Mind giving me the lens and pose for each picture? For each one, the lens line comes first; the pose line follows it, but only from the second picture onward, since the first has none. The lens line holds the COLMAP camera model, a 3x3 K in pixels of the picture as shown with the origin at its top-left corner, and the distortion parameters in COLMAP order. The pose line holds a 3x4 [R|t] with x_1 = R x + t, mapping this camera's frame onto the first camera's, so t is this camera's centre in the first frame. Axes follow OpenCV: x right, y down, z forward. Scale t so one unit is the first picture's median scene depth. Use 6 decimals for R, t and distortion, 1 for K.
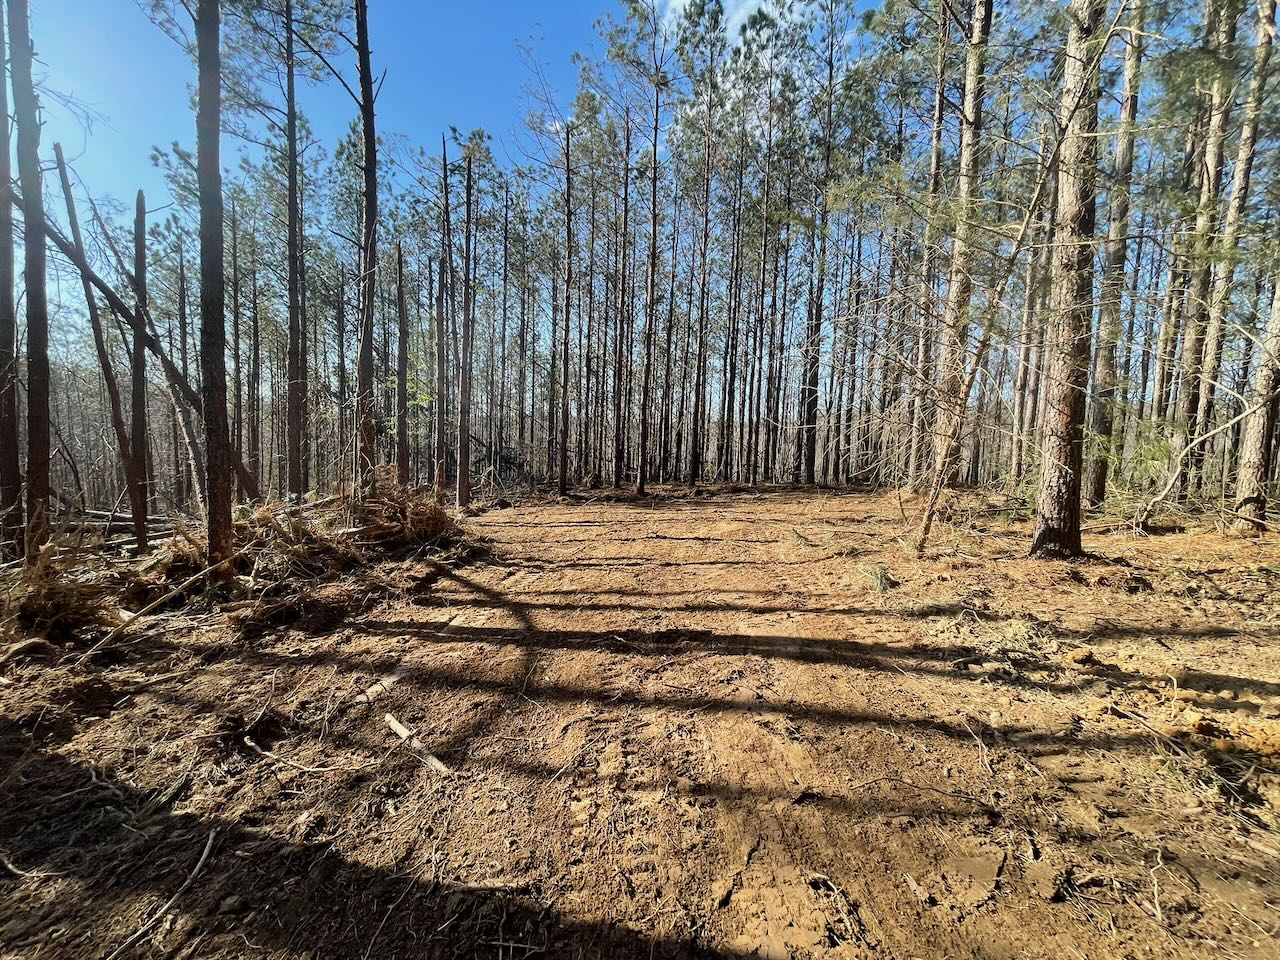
lens RADIAL K [[525.1, 0, 644.2], [0, 525.1, 484.3], [0, 0, 1]] dist [-0.000628, -0.000886]
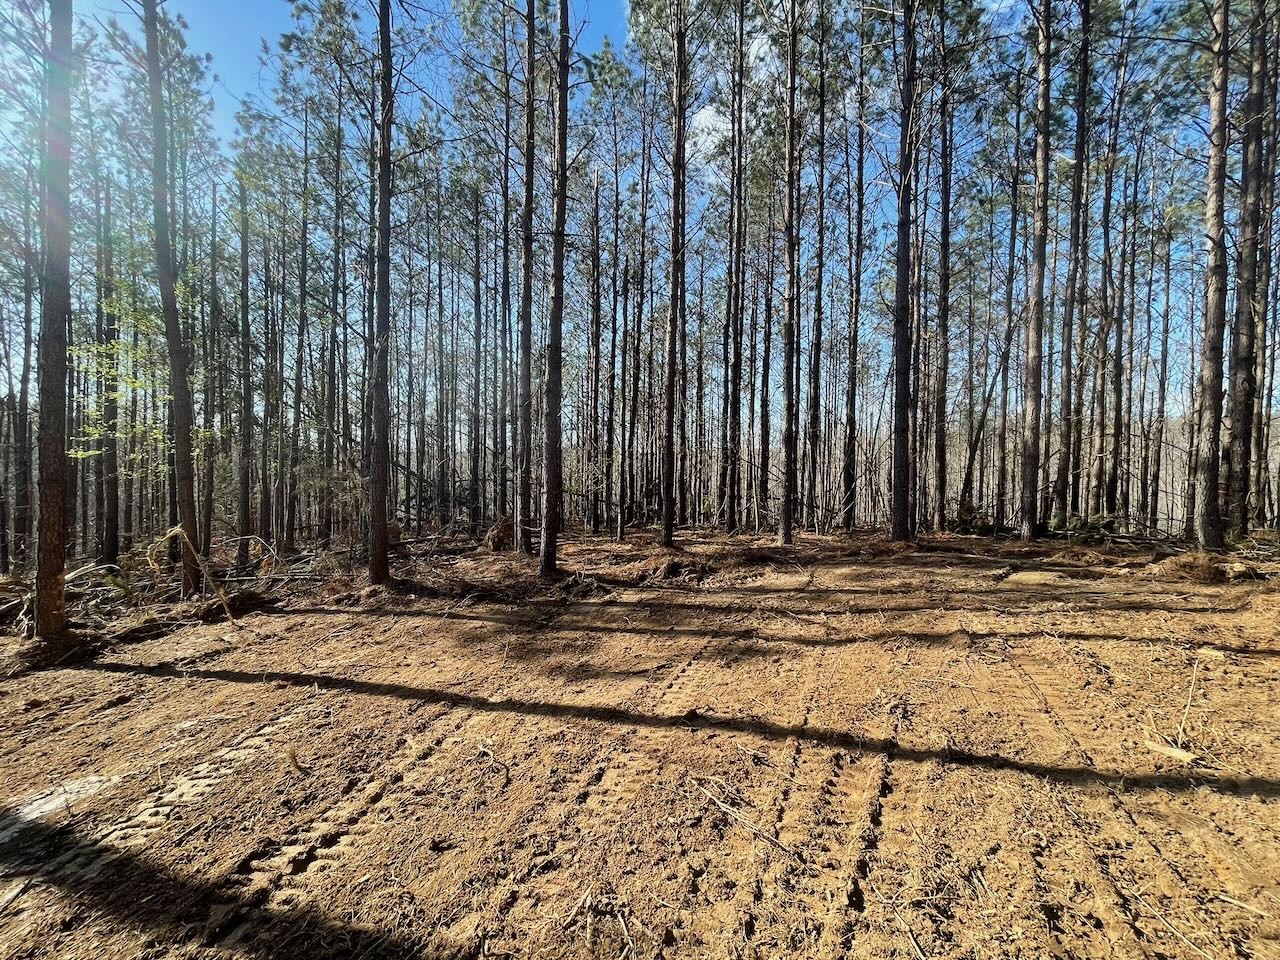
lens RADIAL K [[525.1, 0, 630.6], [0, 525.1, 475.5], [0, 0, 1]] dist [-0.000628, -0.000886]
pose [[0.999111, -0.022047, -0.035929, 0.105747], [0.019329, 0.997048, -0.074312, -0.041206], [0.037461, 0.073552, 0.996588, 0.665575]]
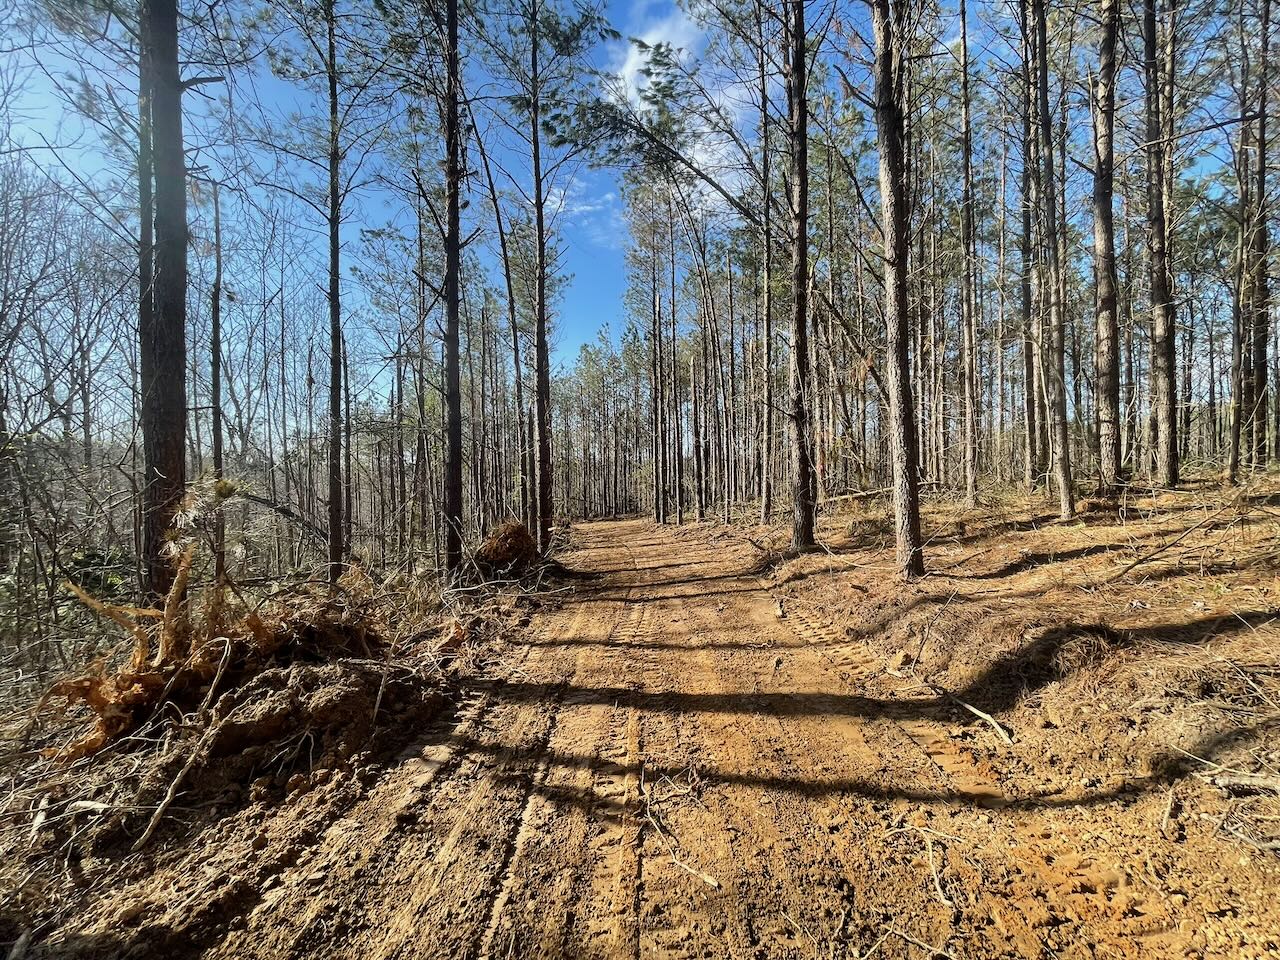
lens RADIAL K [[525.1, 0, 640.3], [0, 525.1, 478.0], [0, 0, 1]] dist [-0.000628, -0.000886]
pose [[0.998510, -0.048341, 0.025331, 0.080137], [0.050191, 0.995659, -0.078388, 0.039664], [-0.021432, 0.079543, 0.996601, -2.027502]]
